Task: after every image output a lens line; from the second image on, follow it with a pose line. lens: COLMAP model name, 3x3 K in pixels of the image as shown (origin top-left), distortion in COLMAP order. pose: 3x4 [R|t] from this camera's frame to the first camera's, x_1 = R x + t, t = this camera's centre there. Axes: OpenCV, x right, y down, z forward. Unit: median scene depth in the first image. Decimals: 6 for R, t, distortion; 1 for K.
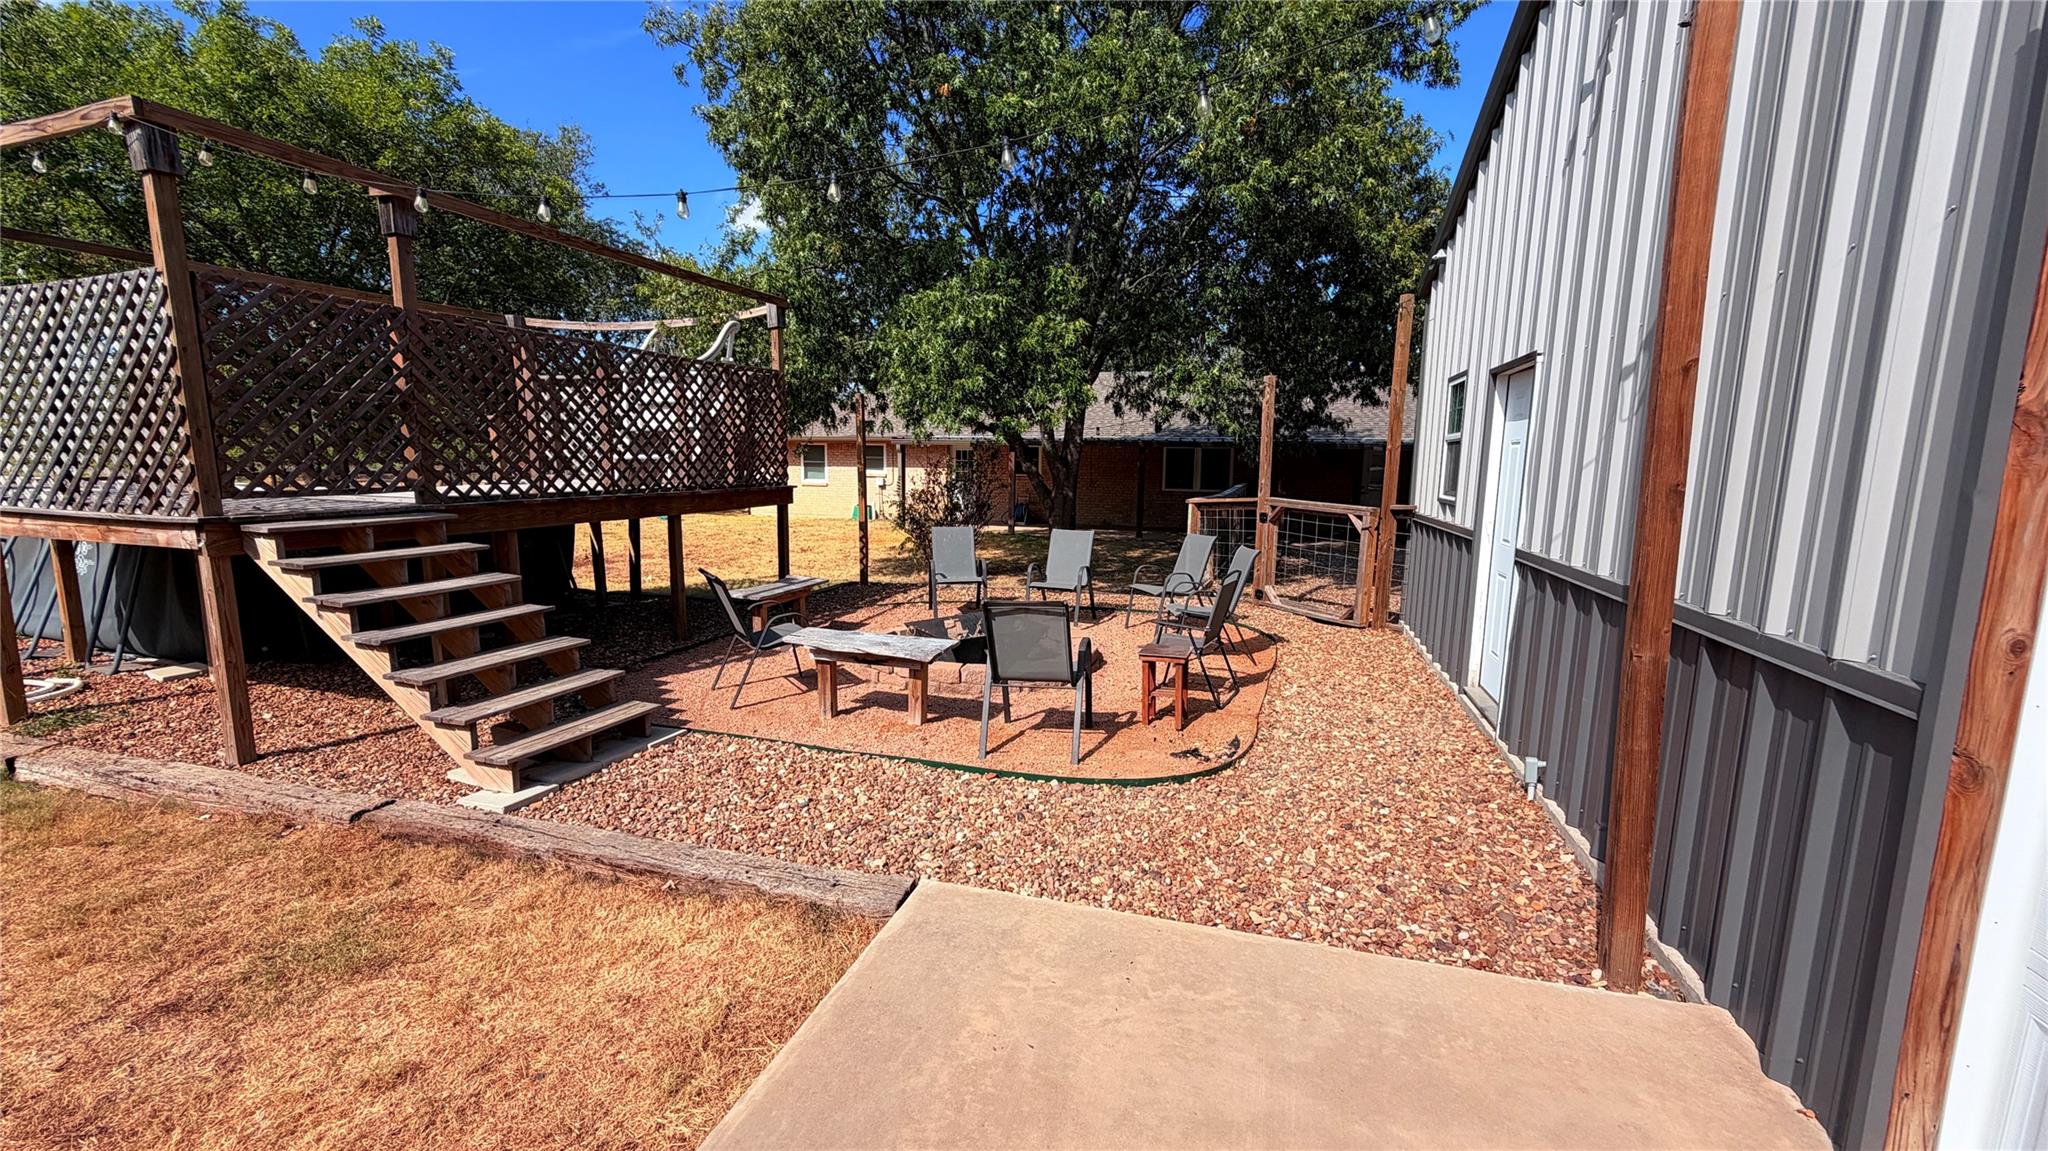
lens RADIAL K [[811.0, 0, 1024.0], [0, 811.0, 575.5], [0, 0, 1]] dist [-0.000522, -0.000008]
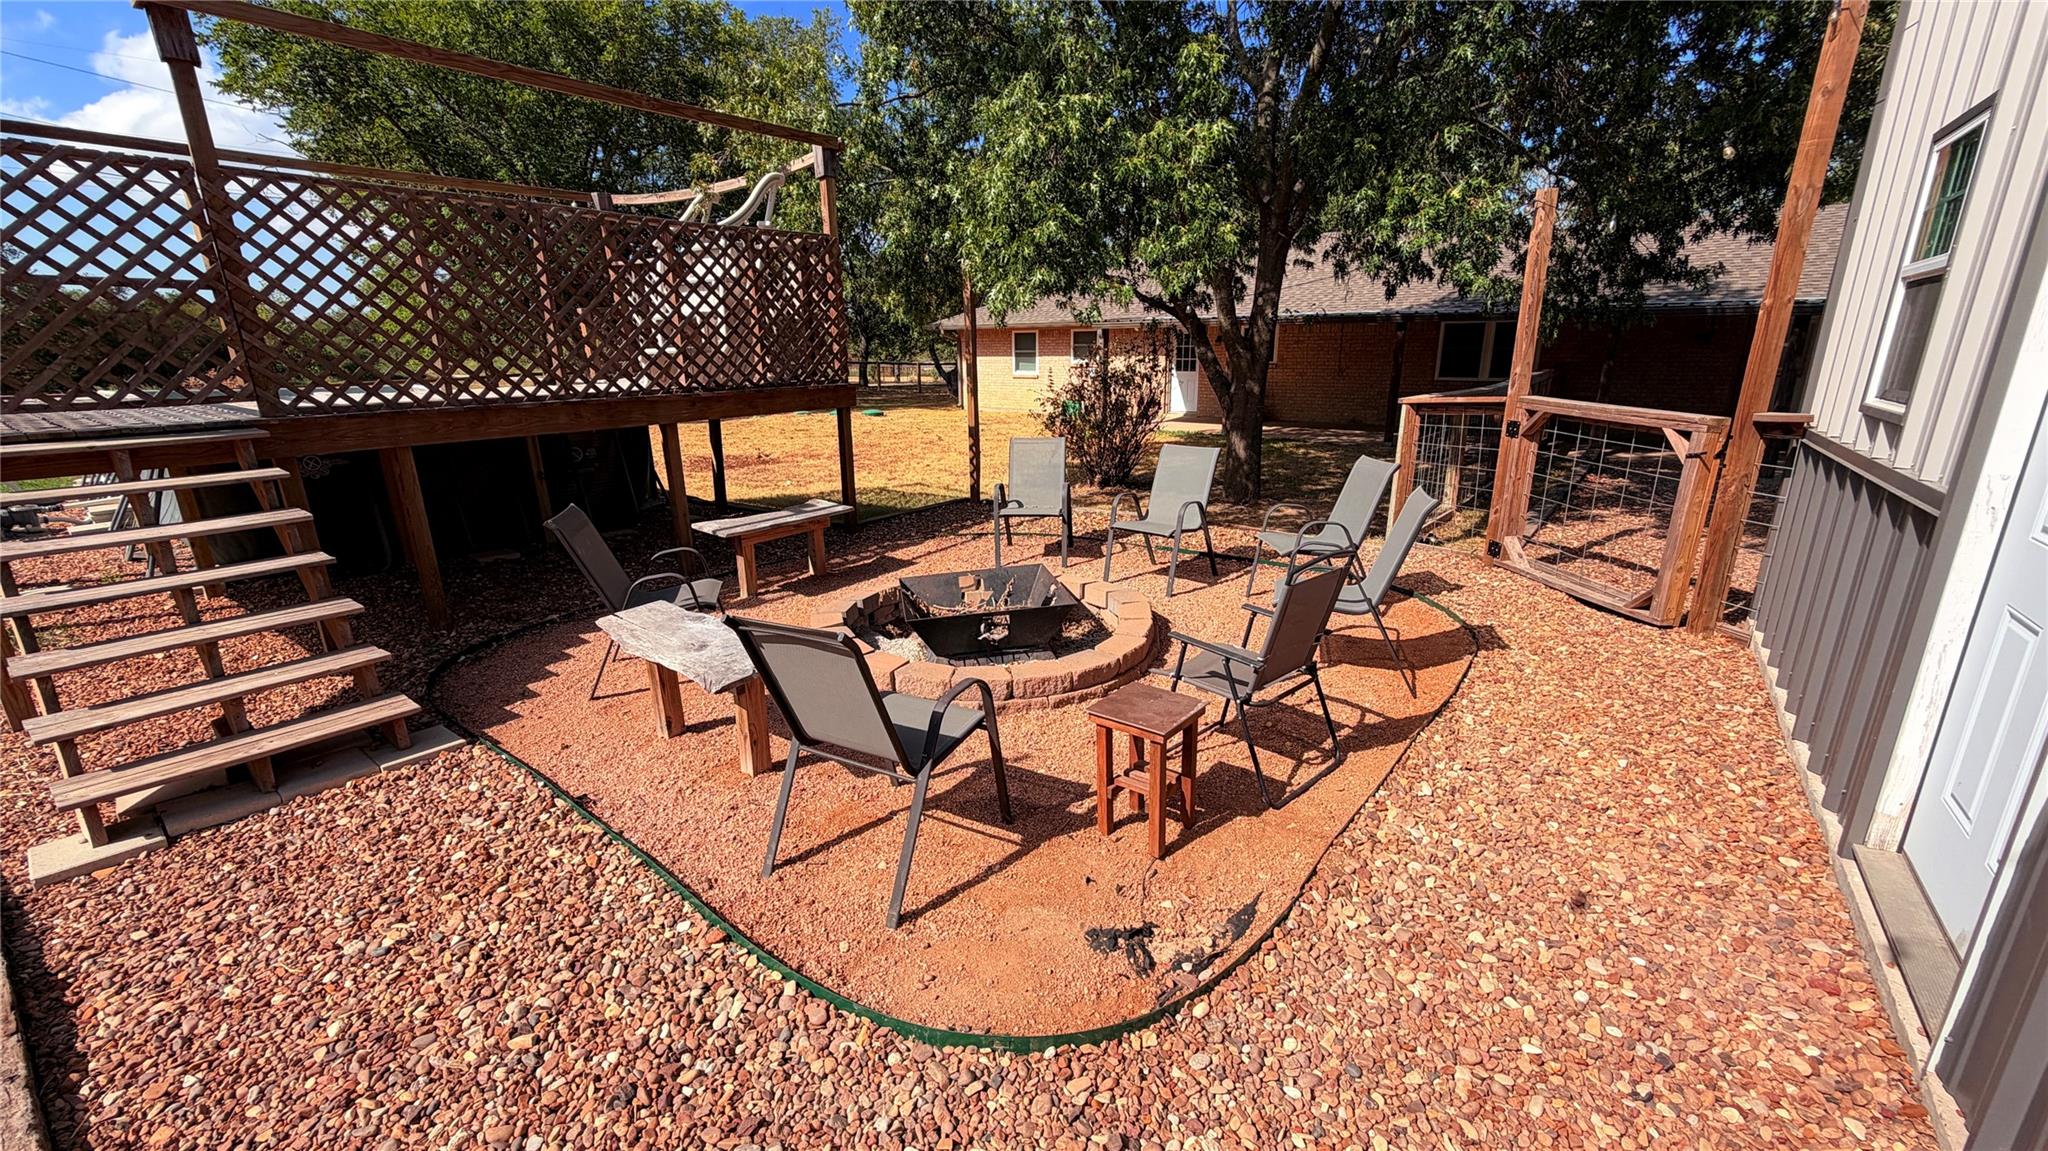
lens RADIAL K [[811.0, 0, 1024.0], [0, 811.0, 575.5], [0, 0, 1]] dist [-0.000522, -0.000008]
pose [[0.944081, 0.068552, -0.322508, 0.172754], [-0.025093, 0.990249, 0.137031, -0.041512], [0.328757, -0.121275, 0.936595, 0.317985]]
